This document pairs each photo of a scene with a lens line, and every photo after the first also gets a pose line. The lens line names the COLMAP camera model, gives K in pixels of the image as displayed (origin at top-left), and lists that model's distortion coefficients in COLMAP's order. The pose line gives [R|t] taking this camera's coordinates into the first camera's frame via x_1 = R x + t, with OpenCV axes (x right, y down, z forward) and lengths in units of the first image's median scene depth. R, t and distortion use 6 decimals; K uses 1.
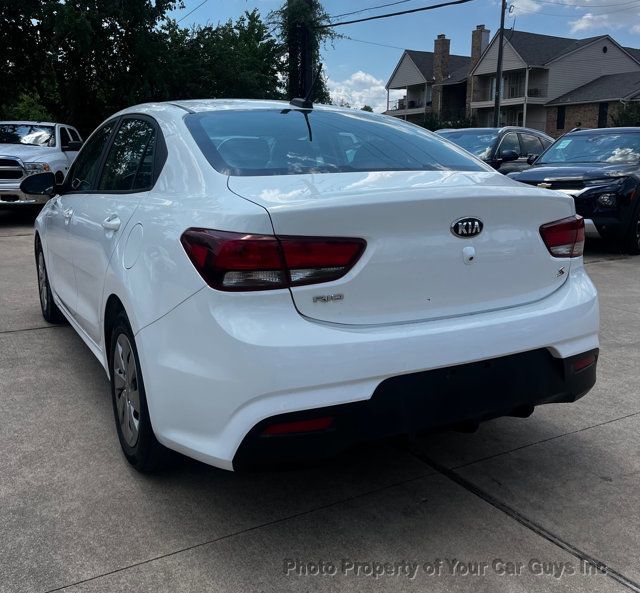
lens RADIAL K [[634.4, 0, 320.5], [0, 634.4, 273.1], [0, 0, 1]] dist [0.021843, -0.000672]
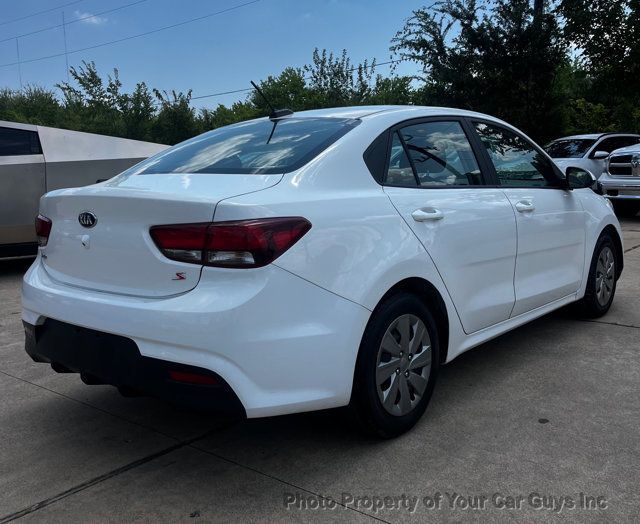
lens RADIAL K [[627.9, 0, 320.0], [0, 627.9, 262.0], [0, 0, 1]] dist [0.021124, -0.007945]
pose [[0.369841, 0.127574, -0.920295, 0.990121], [-0.134264, 0.987469, 0.082928, -0.097942], [0.919342, 0.092892, 0.382336, 0.606629]]
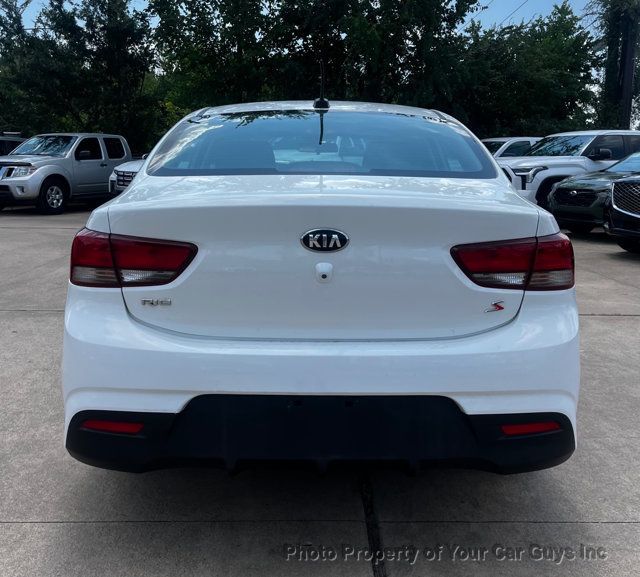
lens RADIAL K [[643.3, 0, 318.7], [0, 643.3, 272.6], [0, 0, 1]] dist [0.024275, -0.006984]
pose [[0.880967, 0.088429, -0.464842, 0.403663], [-0.092971, 0.995581, 0.013196, -0.024764], [0.463955, 0.031592, 0.885295, 0.140787]]
